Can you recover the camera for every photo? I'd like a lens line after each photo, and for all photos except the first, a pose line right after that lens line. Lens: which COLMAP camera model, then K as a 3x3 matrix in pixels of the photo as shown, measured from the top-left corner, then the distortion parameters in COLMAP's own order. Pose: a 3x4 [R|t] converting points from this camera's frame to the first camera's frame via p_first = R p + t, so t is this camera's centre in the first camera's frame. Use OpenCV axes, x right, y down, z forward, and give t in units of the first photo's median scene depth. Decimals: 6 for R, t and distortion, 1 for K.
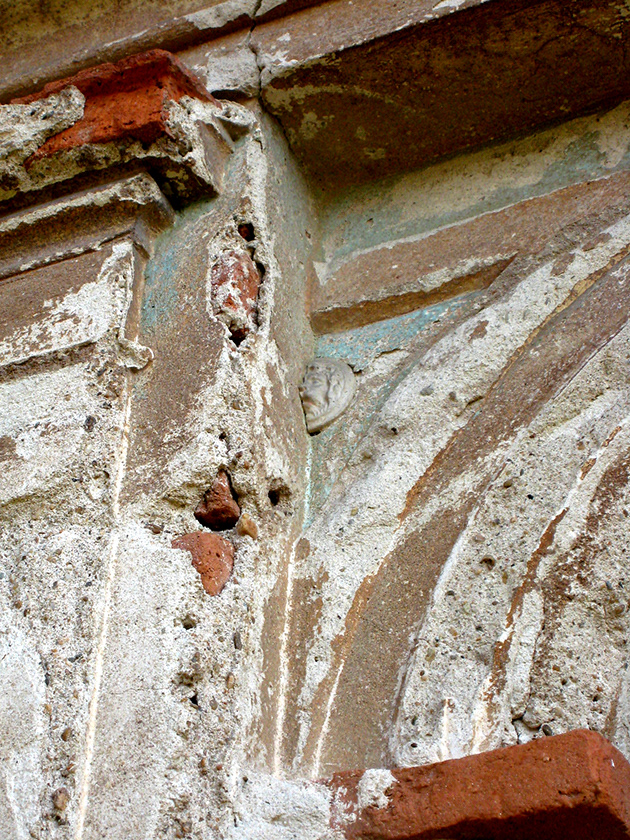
lens RADIAL K [[2437.7, 0, 314.9], [0, 2437.7, 419.7], [0, 0, 1]] dist [-0.106043, 0.000000]
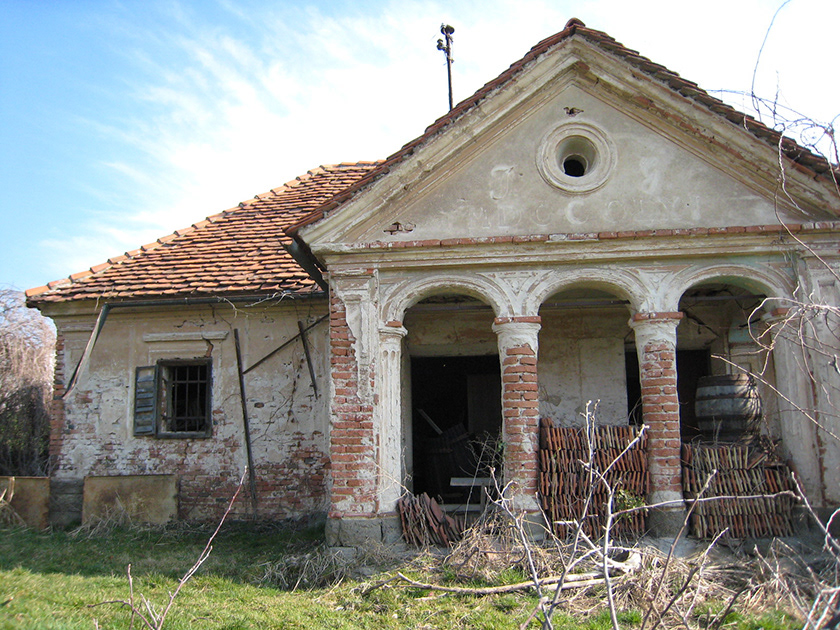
lens RADIAL K [[669.3, 0, 420.6], [0, 669.3, 313.5], [0, 0, 1]] dist [-0.088358, 0.003476]
pose [[0.938563, 0.016719, 0.344702, -1.202011], [-0.179648, 0.876494, 0.446637, -1.799488], [-0.294662, -0.481122, 0.825649, -2.560837]]
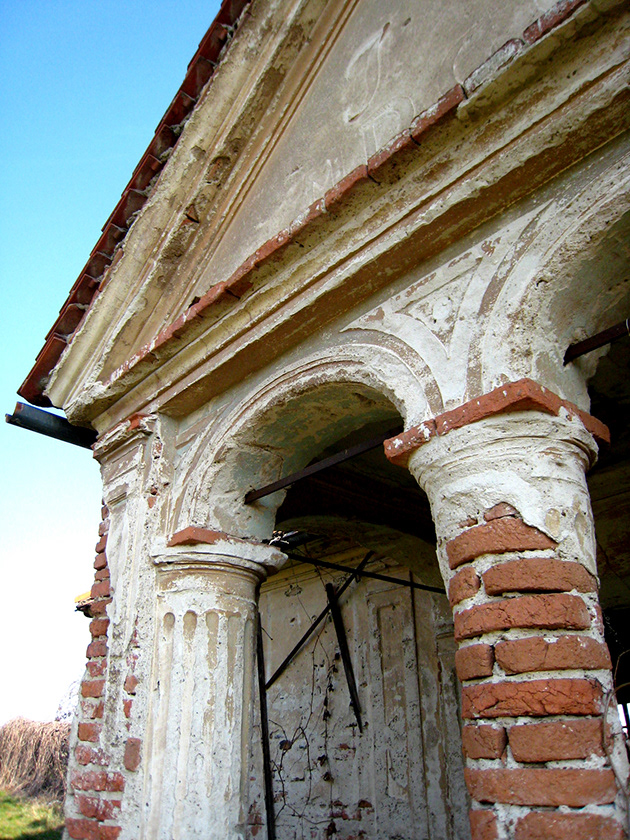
lens RADIAL K [[669.3, 0, 315.3], [0, 669.3, 420.9], [0, 0, 1]] dist [-0.088358, 0.003476]
pose [[0.918943, -0.216125, -0.329900, 0.908902], [0.277208, 0.948952, 0.150488, -0.266986], [0.280535, -0.229741, 0.931944, -0.413202]]
